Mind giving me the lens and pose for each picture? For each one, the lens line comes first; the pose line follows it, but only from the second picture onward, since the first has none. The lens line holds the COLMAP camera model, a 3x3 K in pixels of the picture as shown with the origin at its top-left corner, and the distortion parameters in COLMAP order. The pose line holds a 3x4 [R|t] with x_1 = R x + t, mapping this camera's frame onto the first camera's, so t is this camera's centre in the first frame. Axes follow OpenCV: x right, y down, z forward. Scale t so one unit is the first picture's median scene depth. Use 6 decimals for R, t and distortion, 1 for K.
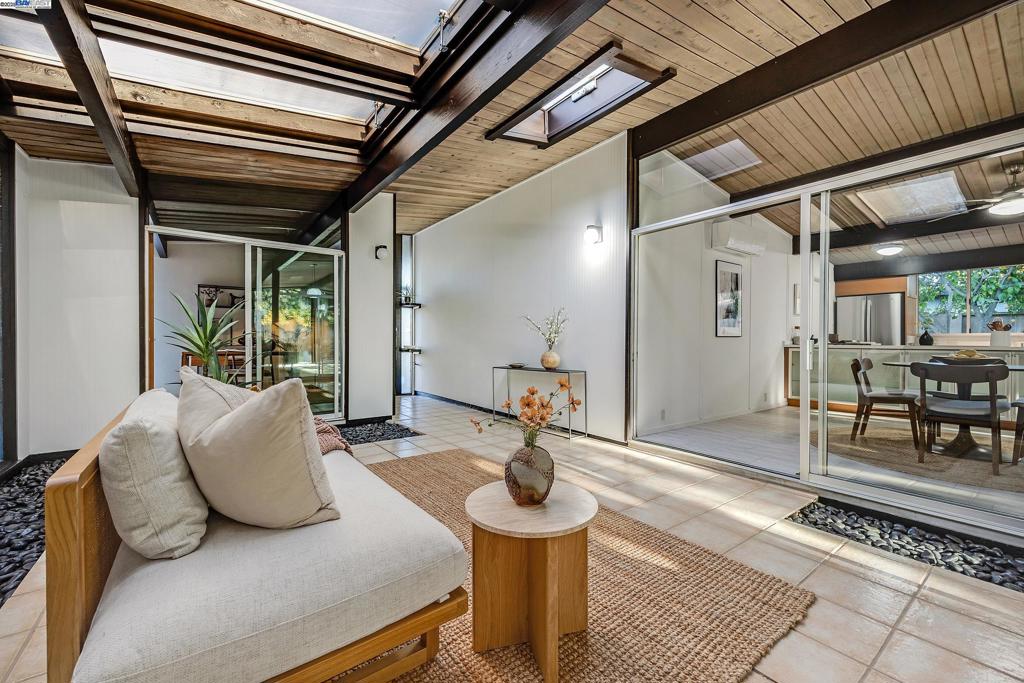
lens RADIAL K [[411.9, 0, 511.5], [0, 411.9, 339.9], [0, 0, 1]] dist [0.001848, 0.000113]
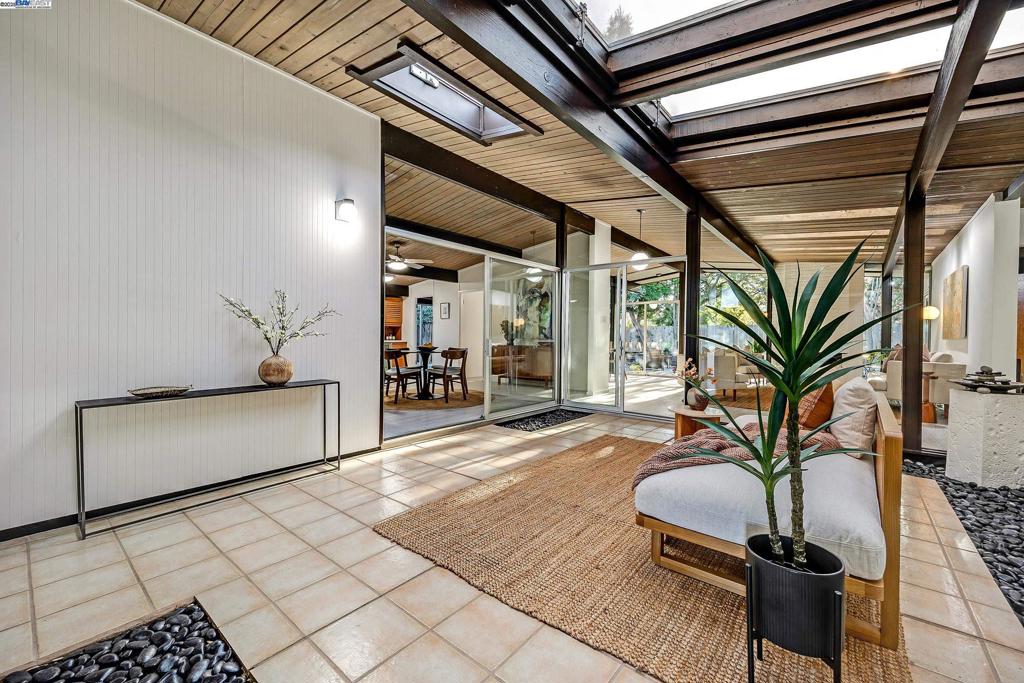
lens RADIAL K [[411.9, 0, 511.5], [0, 411.9, 339.9], [0, 0, 1]] dist [0.001848, 0.000113]
pose [[-0.229314, -0.014375, 0.973246, -0.799087], [-0.013471, 0.999842, 0.011594, -0.015668], [-0.973259, -0.010451, -0.229472, 1.018043]]
